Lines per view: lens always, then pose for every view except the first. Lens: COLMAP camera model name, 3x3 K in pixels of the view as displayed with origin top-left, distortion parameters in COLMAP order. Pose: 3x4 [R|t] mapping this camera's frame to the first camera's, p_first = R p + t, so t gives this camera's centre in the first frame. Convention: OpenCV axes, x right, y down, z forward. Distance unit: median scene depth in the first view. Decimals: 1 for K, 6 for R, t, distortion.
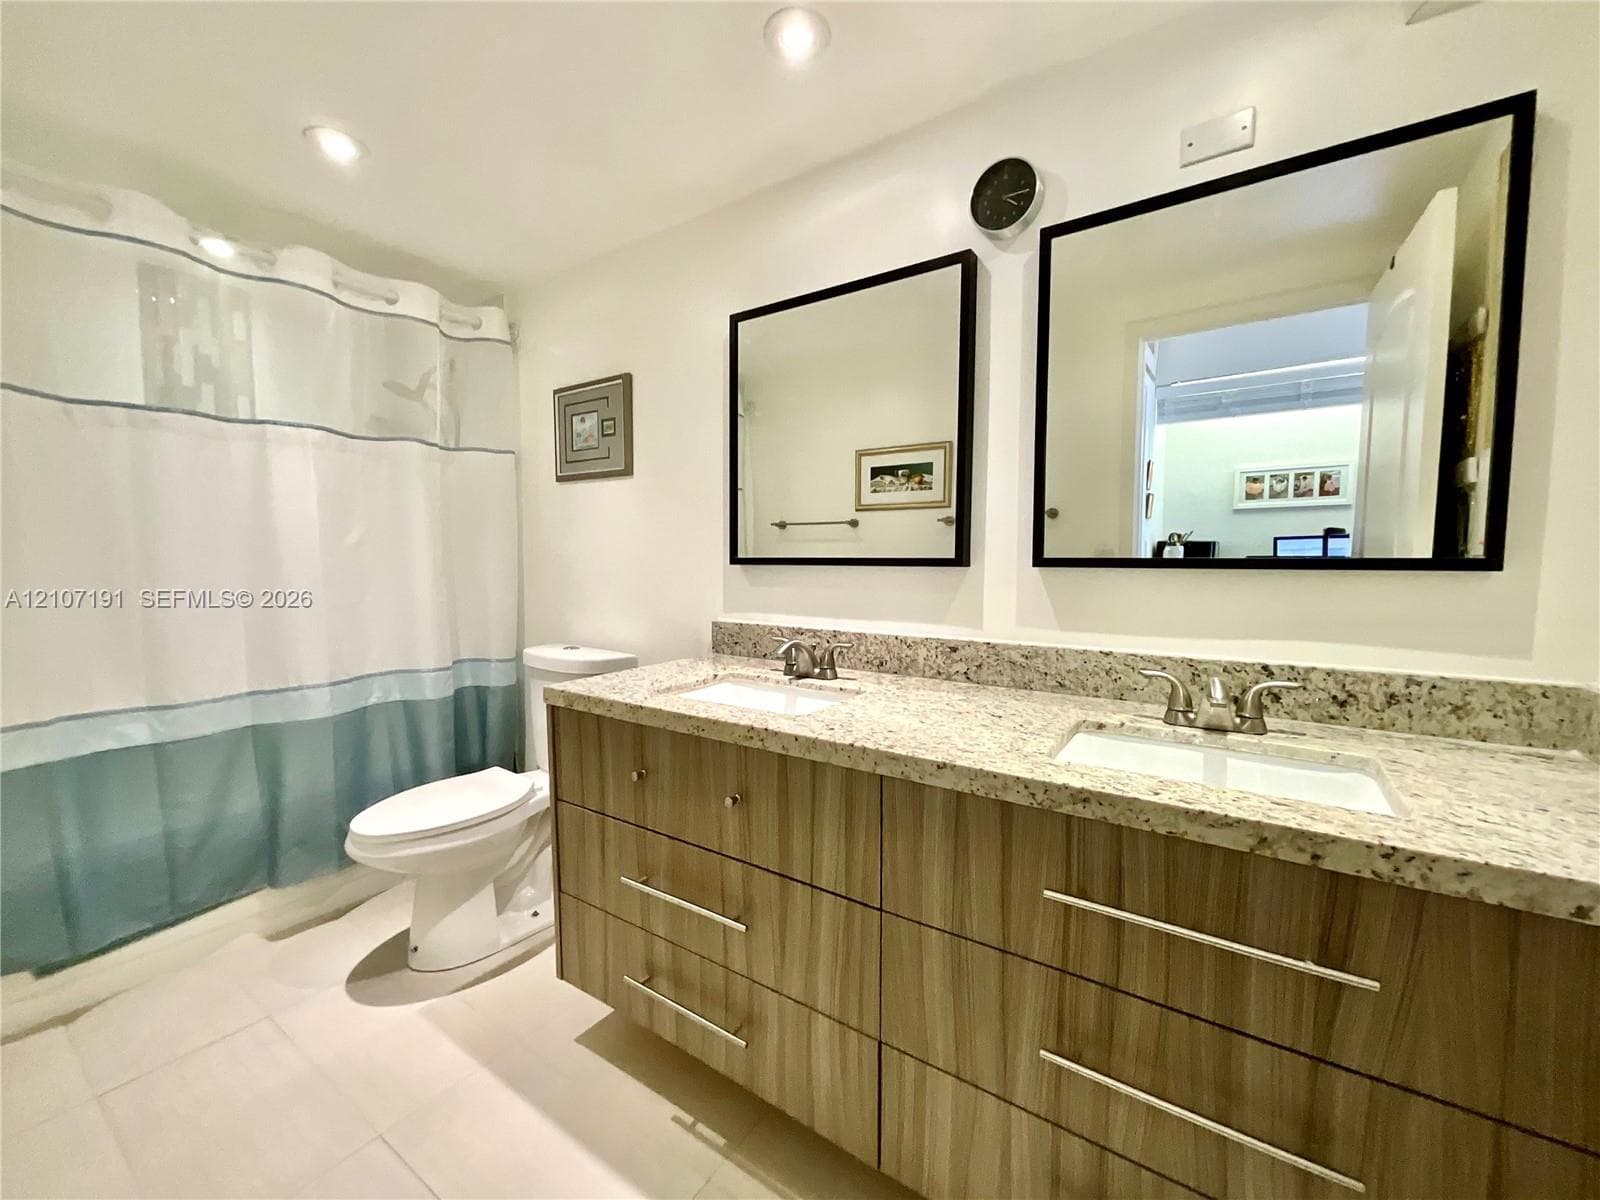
lens RADIAL K [[648.0, 0, 797.7], [0, 648.0, 602.7], [0, 0, 1]] dist [-0.000428, -0.000197]
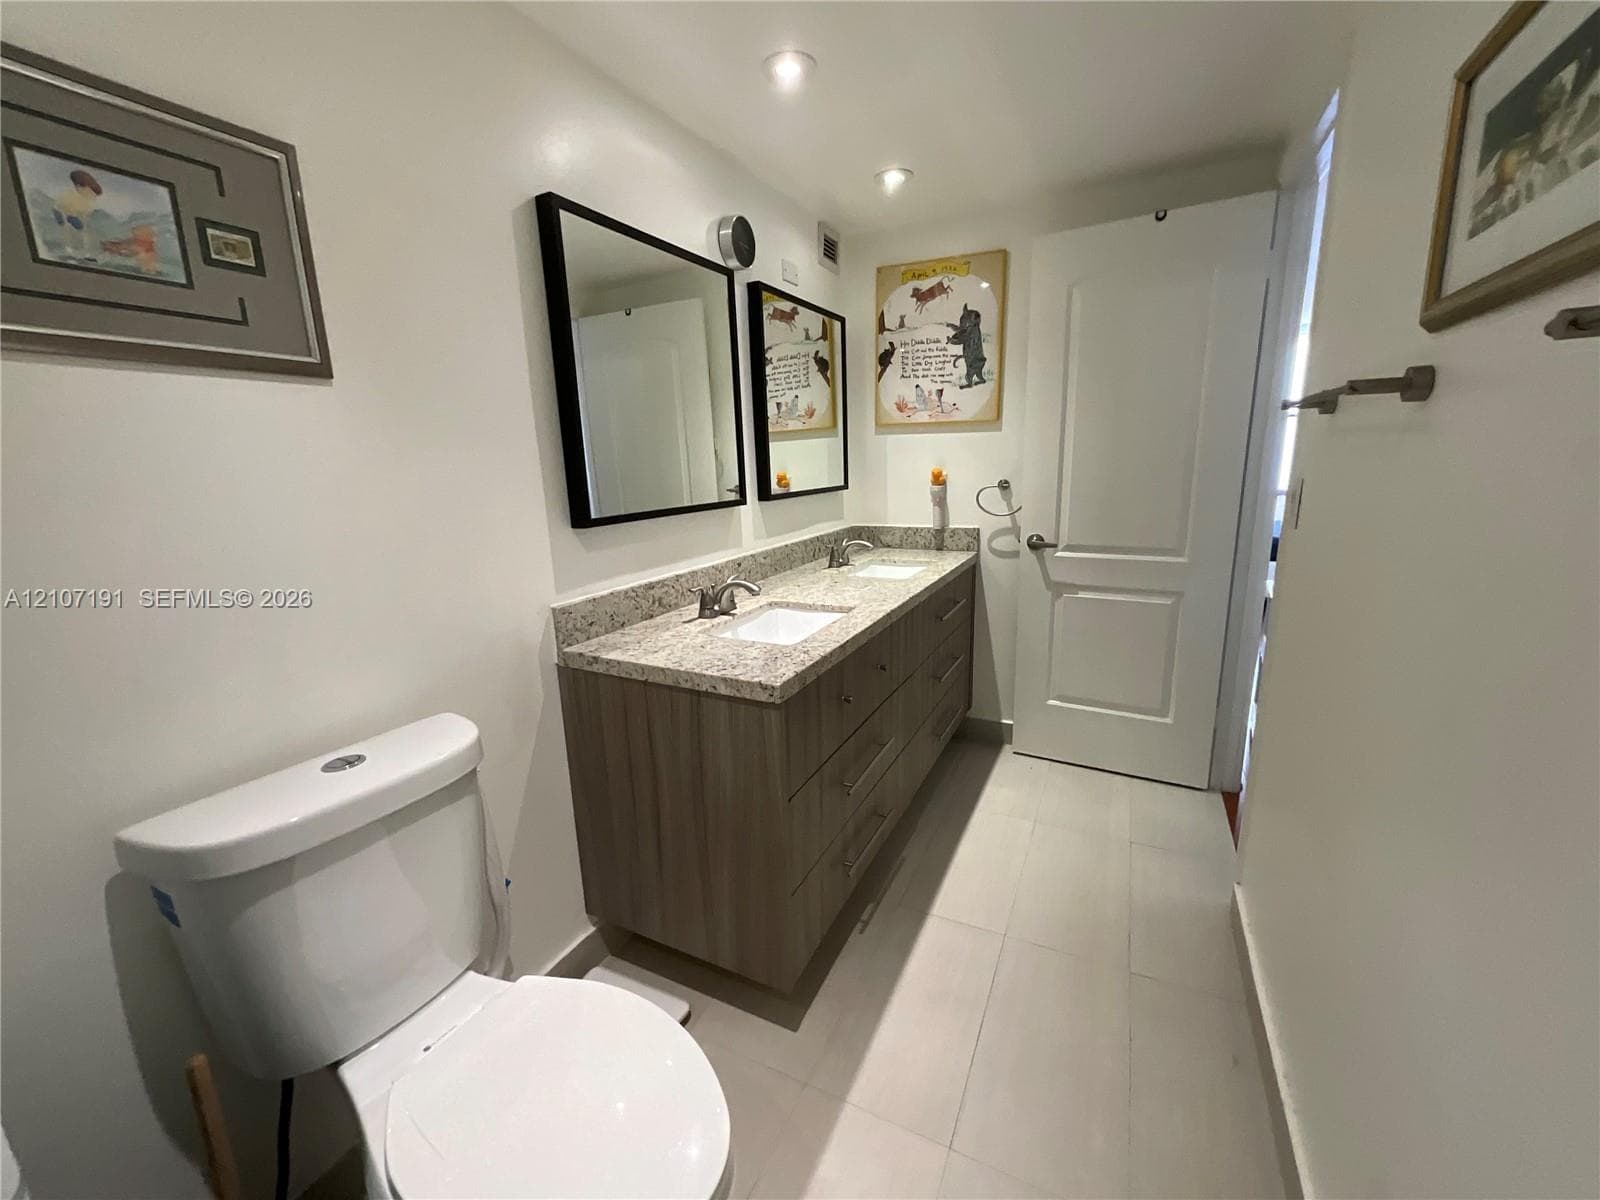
lens RADIAL K [[648.0, 0, 797.7], [0, 648.0, 602.7], [0, 0, 1]] dist [-0.000428, -0.000197]
pose [[-0.135038, -0.213125, 0.967648, -1.049009], [0.102561, 0.968341, 0.227591, -0.140945], [-0.985518, 0.129977, -0.108905, 0.945571]]
